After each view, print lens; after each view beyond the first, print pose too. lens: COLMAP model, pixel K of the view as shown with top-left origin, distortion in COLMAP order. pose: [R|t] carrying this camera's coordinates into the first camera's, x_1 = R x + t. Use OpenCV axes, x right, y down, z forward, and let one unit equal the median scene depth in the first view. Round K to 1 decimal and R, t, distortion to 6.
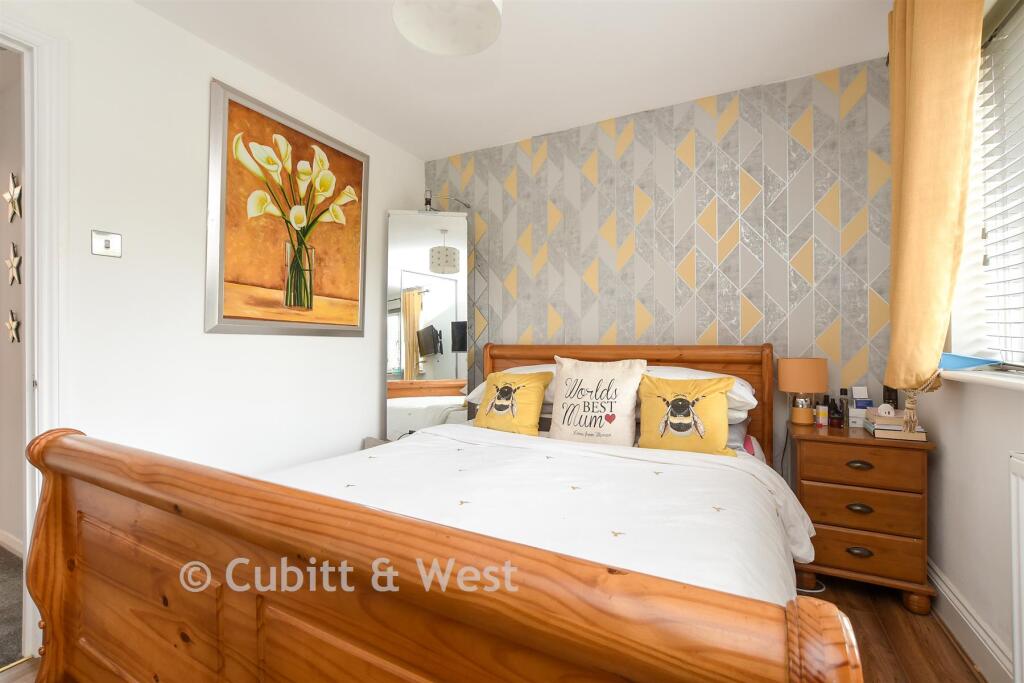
lens RADIAL K [[419.3, 0, 519.2], [0, 419.3, 349.2], [0, 0, 1]] dist [-0.013119, 0.000657]
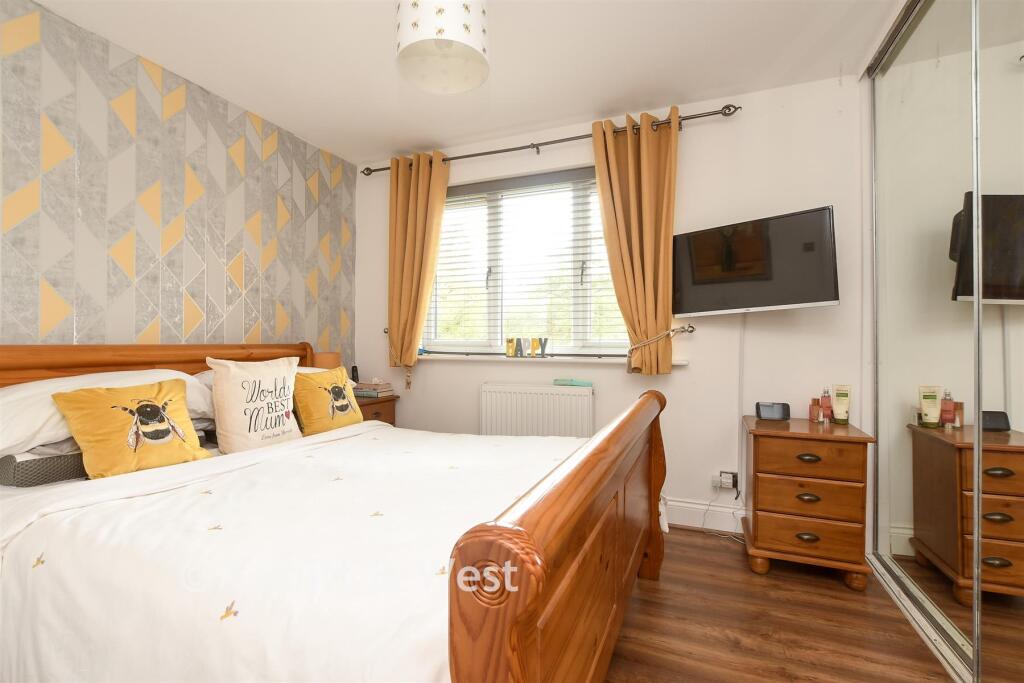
lens RADIAL K [[475.3, 0, 518.3], [0, 475.3, 335.9], [0, 0, 1]] dist [0.001314, 0.000237]
pose [[-0.064413, 0.011787, 0.997854, -0.764821], [0.015718, 0.999818, -0.010796, -0.007273], [-0.997800, 0.014989, -0.064587, 0.381426]]
